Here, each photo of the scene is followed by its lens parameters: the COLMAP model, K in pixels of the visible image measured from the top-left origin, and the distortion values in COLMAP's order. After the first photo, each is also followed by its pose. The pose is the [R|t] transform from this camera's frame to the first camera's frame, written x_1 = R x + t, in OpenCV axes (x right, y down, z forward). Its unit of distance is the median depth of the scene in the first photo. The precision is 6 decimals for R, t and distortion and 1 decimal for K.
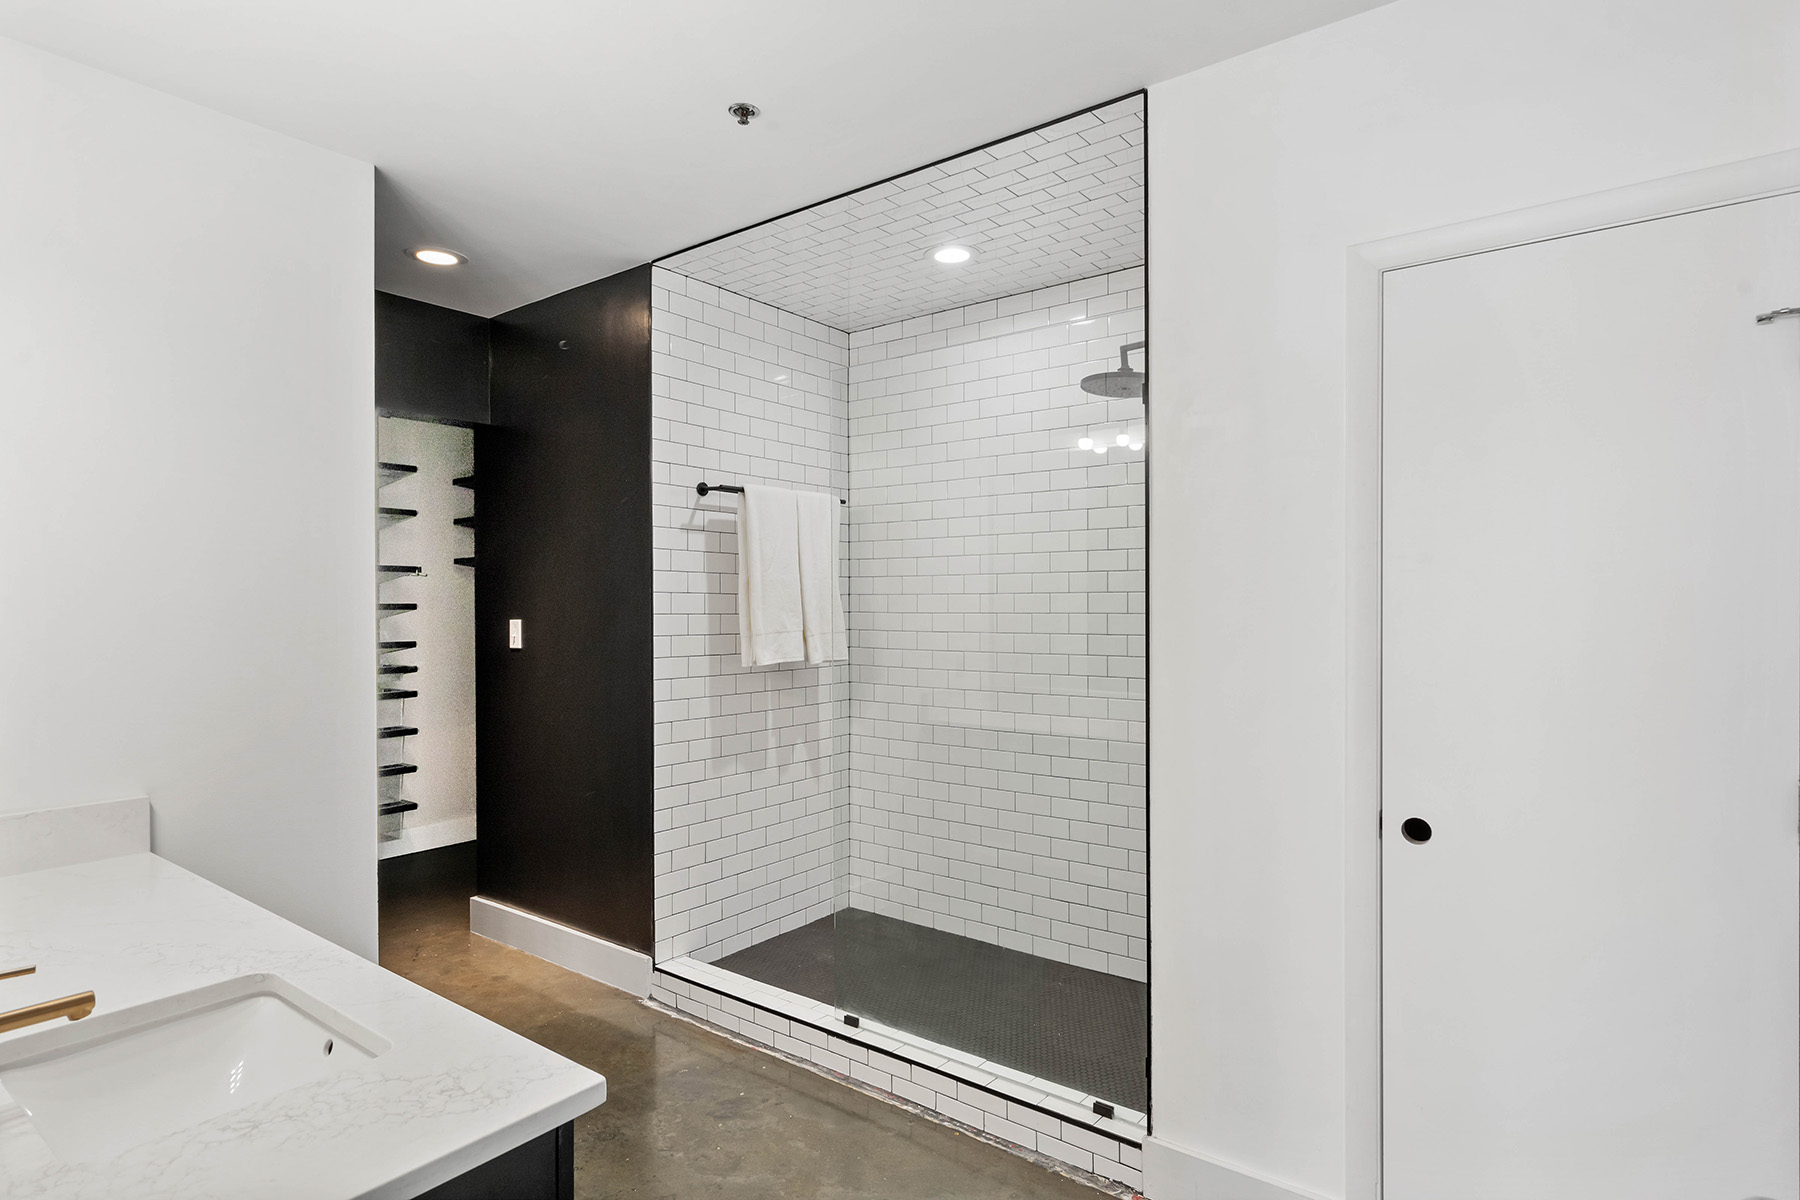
lens RADIAL K [[920.8, 0, 901.2], [0, 920.8, 602.8], [0, 0, 1]] dist [-0.003170, -0.000162]
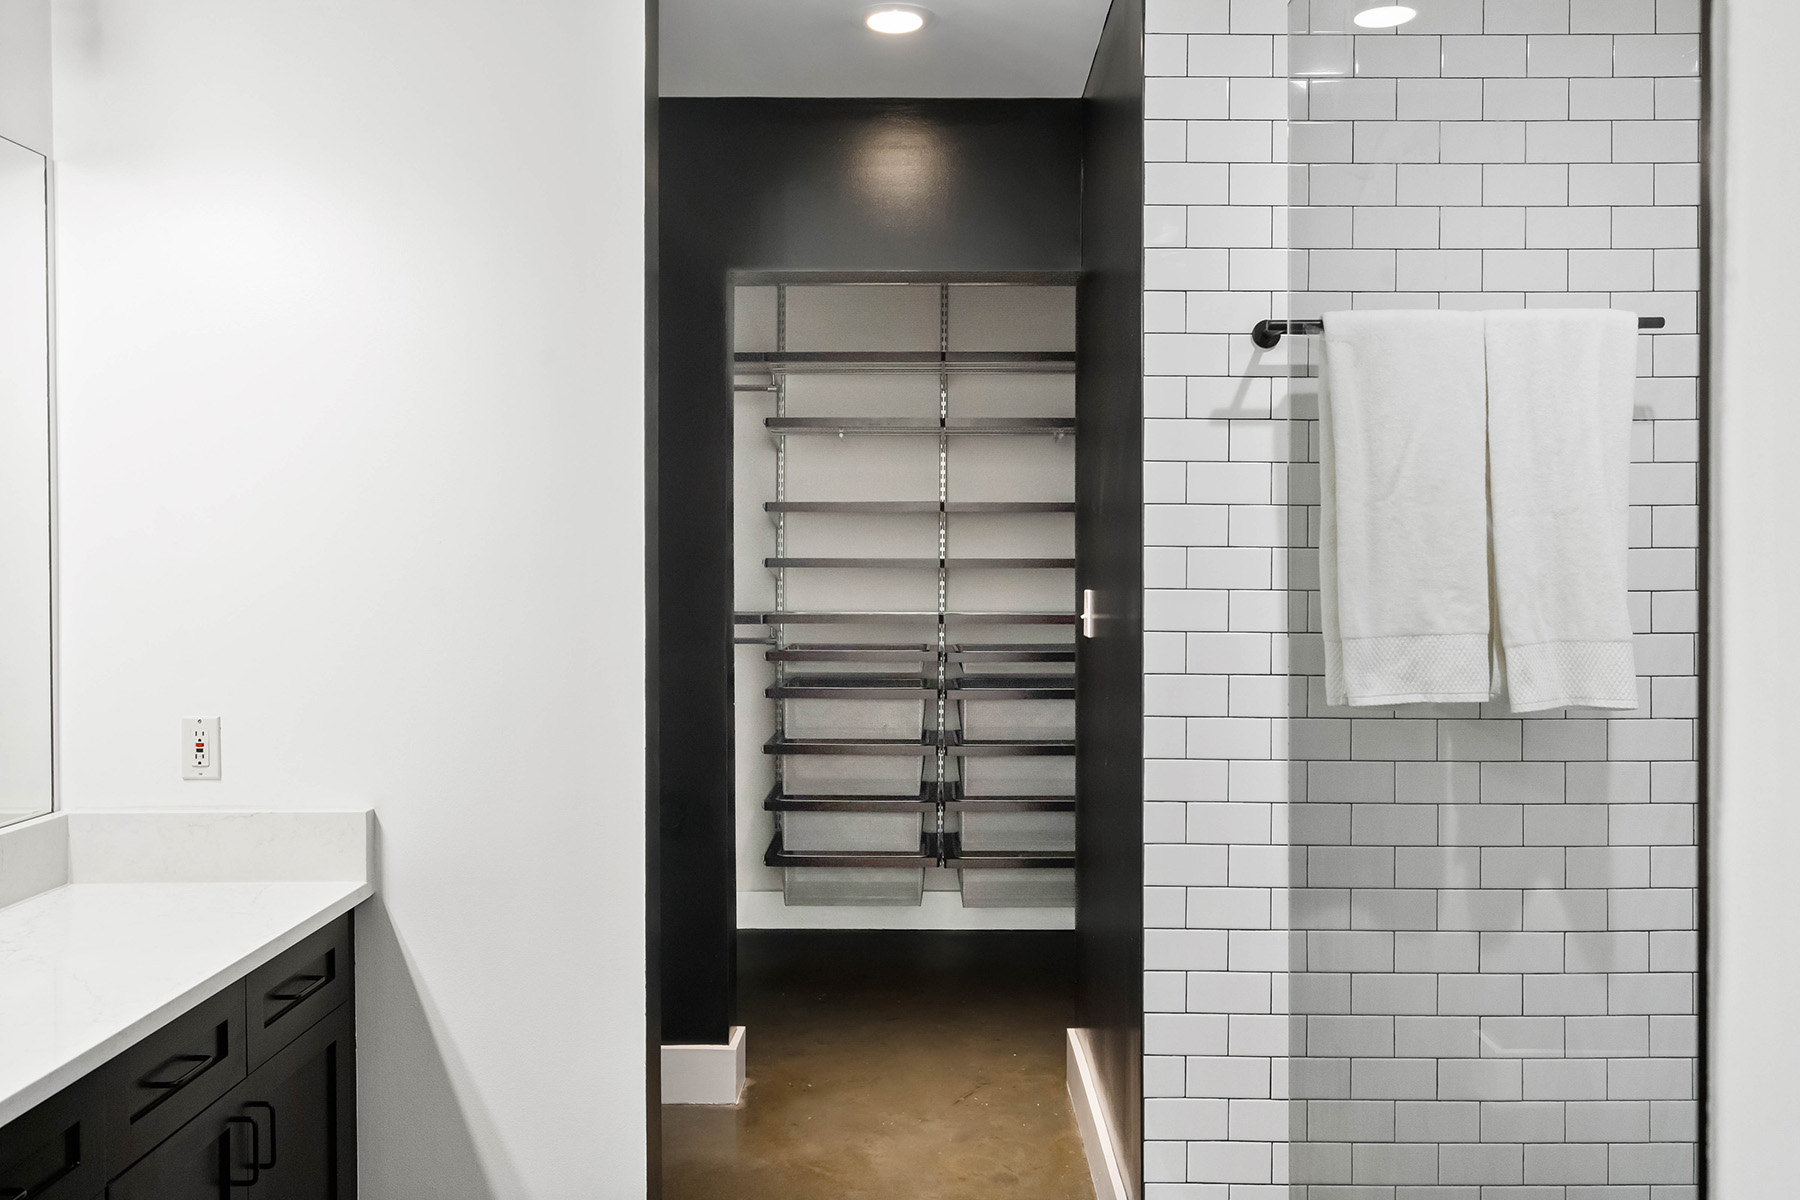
lens RADIAL K [[1378.2, 0, 928.0], [0, 1378.2, 561.2], [0, 0, 1]] dist [-0.001549, 0.000895]
pose [[0.606752, 0.007731, -0.794854, 0.254071], [-0.000331, 0.999955, 0.009473, -0.009715], [0.794891, -0.005485, 0.606727, 0.407405]]
